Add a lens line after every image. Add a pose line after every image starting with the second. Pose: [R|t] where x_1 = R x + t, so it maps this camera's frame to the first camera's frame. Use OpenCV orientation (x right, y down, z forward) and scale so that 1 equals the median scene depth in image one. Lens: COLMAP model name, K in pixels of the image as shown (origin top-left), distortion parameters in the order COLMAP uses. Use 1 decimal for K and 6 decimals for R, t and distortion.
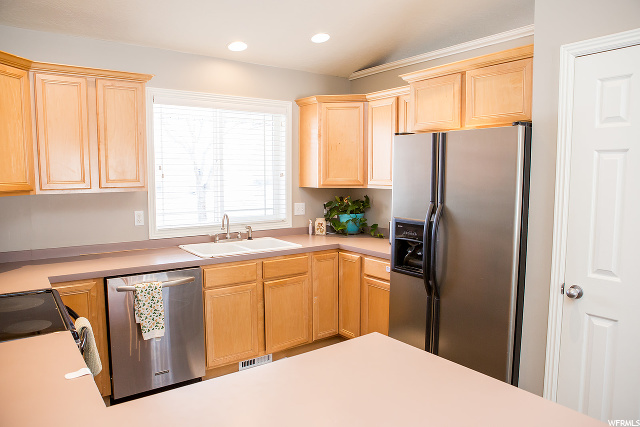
lens RADIAL K [[445.6, 0, 320.0], [0, 445.6, 213.5], [0, 0, 1]] dist [-0.109820, 0.087005]
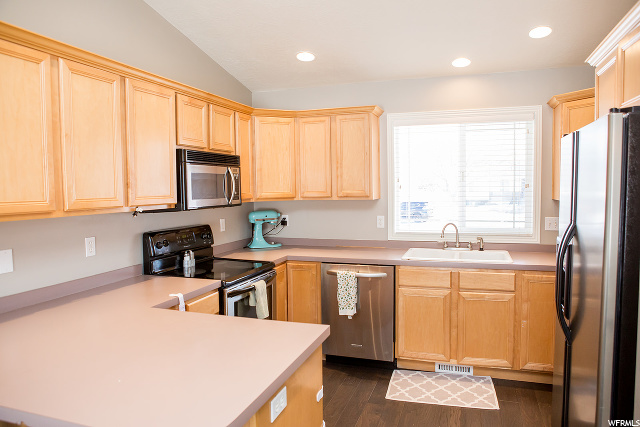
lens RADIAL K [[445.6, 0, 320.0], [0, 445.6, 213.5], [0, 0, 1]] dist [-0.109820, 0.087005]
pose [[0.572877, 0.043036, -0.818511, 0.472936], [-0.059987, 0.998144, 0.010496, -0.014235], [0.817443, 0.043087, 0.574395, 0.143819]]
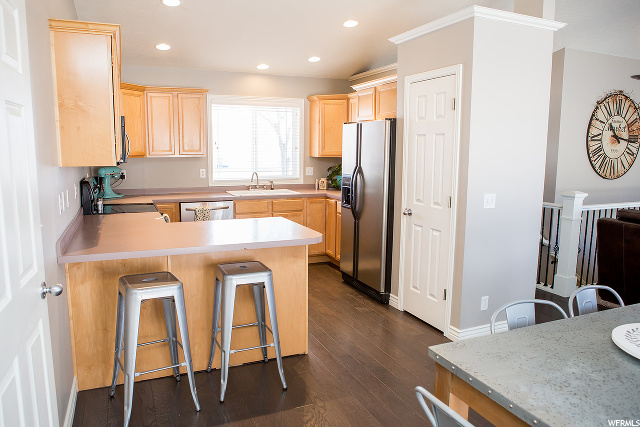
lens RADIAL K [[454.8, 0, 320.0], [0, 454.8, 213.5], [0, 0, 1]] dist [-0.113645, 0.103845]
pose [[0.976359, 0.037911, -0.212803, 0.373766], [-0.026930, 0.998163, 0.054265, 0.054956], [0.214470, -0.047251, 0.975587, -0.559385]]
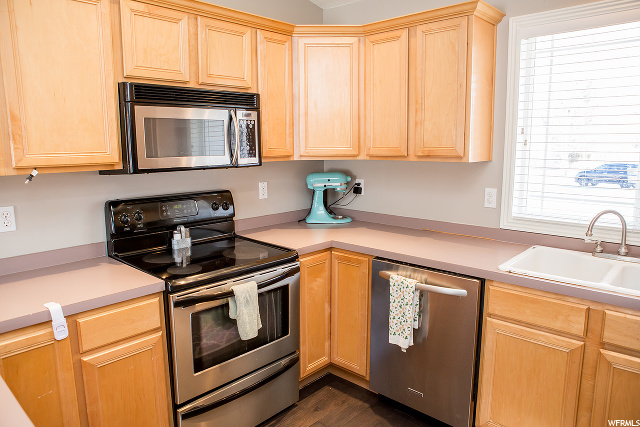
lens RADIAL K [[445.6, 0, 320.0], [0, 445.6, 213.5], [0, 0, 1]] dist [-0.109820, 0.087005]
pose [[0.193681, 0.156078, -0.968570, 0.259340], [-0.082745, 0.986345, 0.142397, -0.044365], [0.977569, 0.052564, 0.203951, 0.524229]]
